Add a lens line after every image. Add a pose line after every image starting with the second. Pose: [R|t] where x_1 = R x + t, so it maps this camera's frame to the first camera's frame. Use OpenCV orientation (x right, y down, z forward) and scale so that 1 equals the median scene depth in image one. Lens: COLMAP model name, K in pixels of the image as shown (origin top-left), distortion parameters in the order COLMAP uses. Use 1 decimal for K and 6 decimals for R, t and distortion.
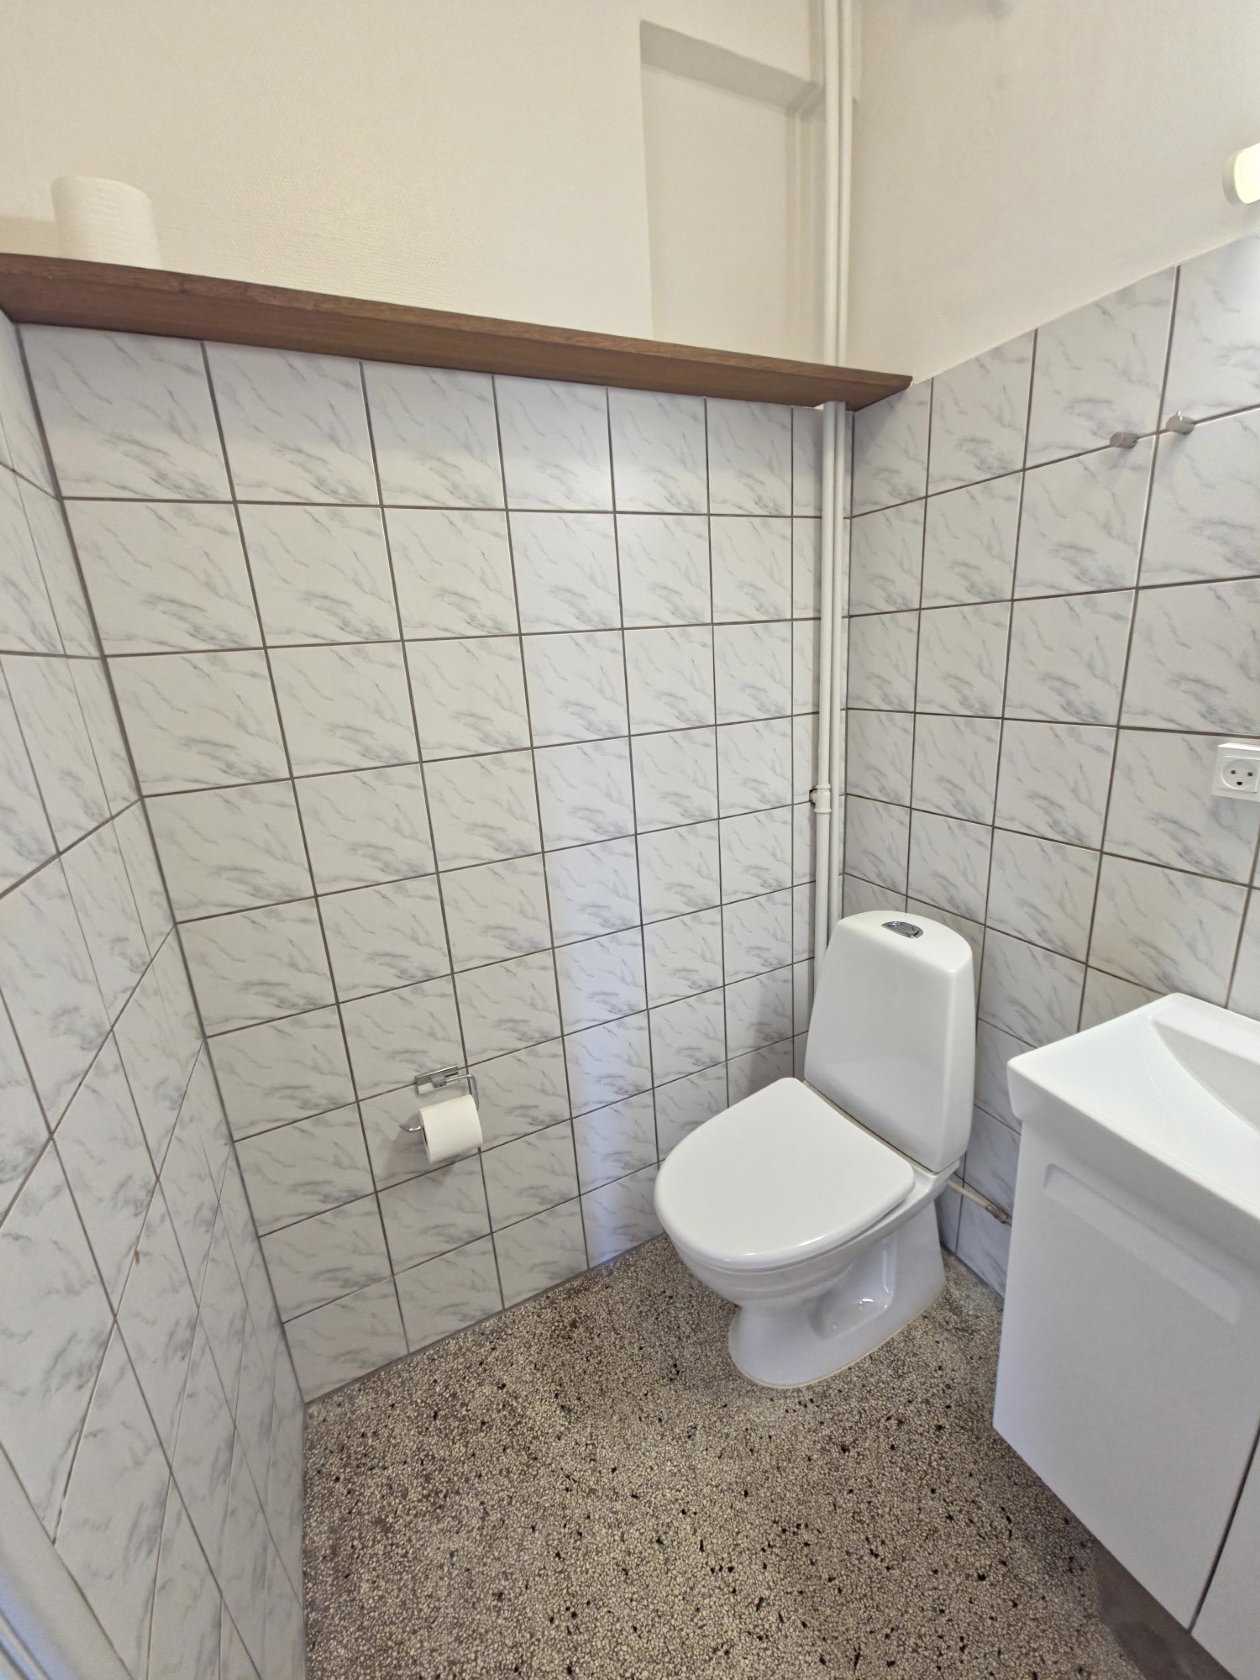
lens RADIAL K [[687.8, 0, 630.0], [0, 687.8, 840.0], [0, 0, 1]] dist [0.011396, -0.005568]
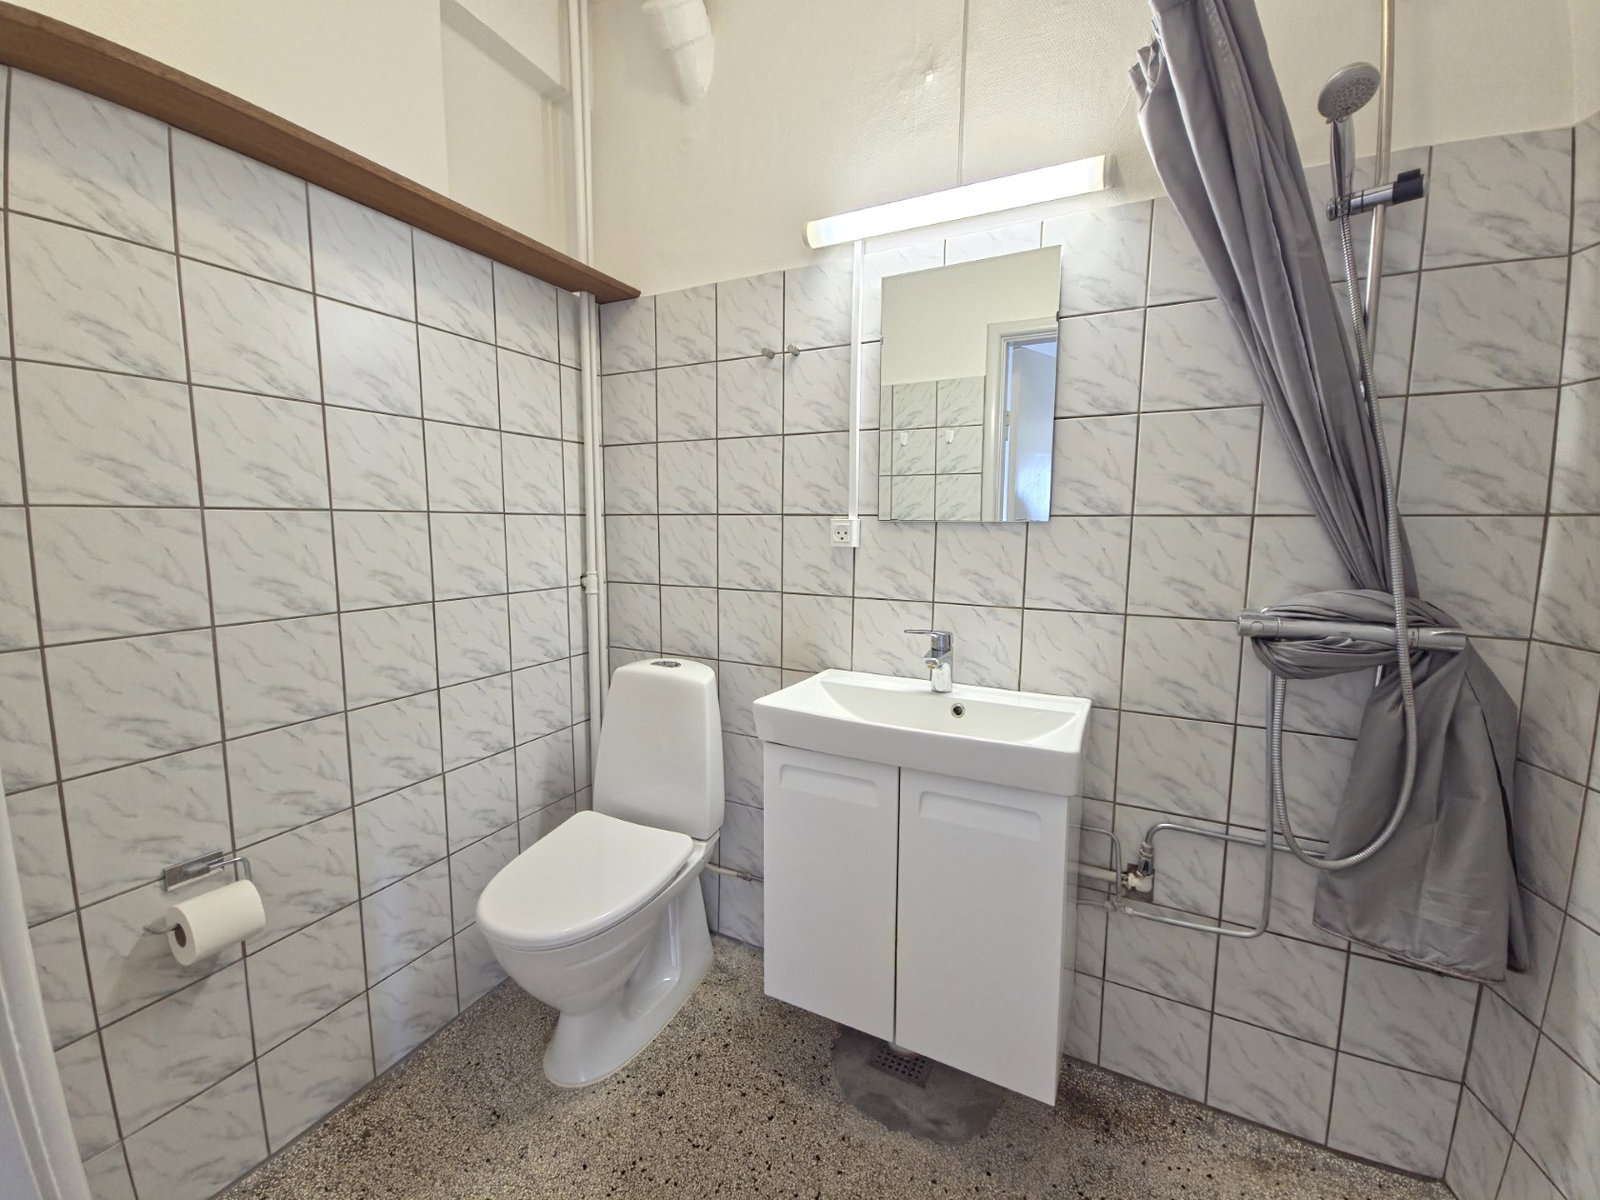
lens RADIAL K [[649.5, 0, 794.7], [0, 649.5, 571.8], [0, 0, 1]] dist [0.012314, -0.010751]
pose [[0.790514, 0.014800, 0.612265, -0.174235], [0.110782, 0.979762, -0.166718, 0.184059], [-0.602341, 0.199620, 0.772875, -0.152006]]
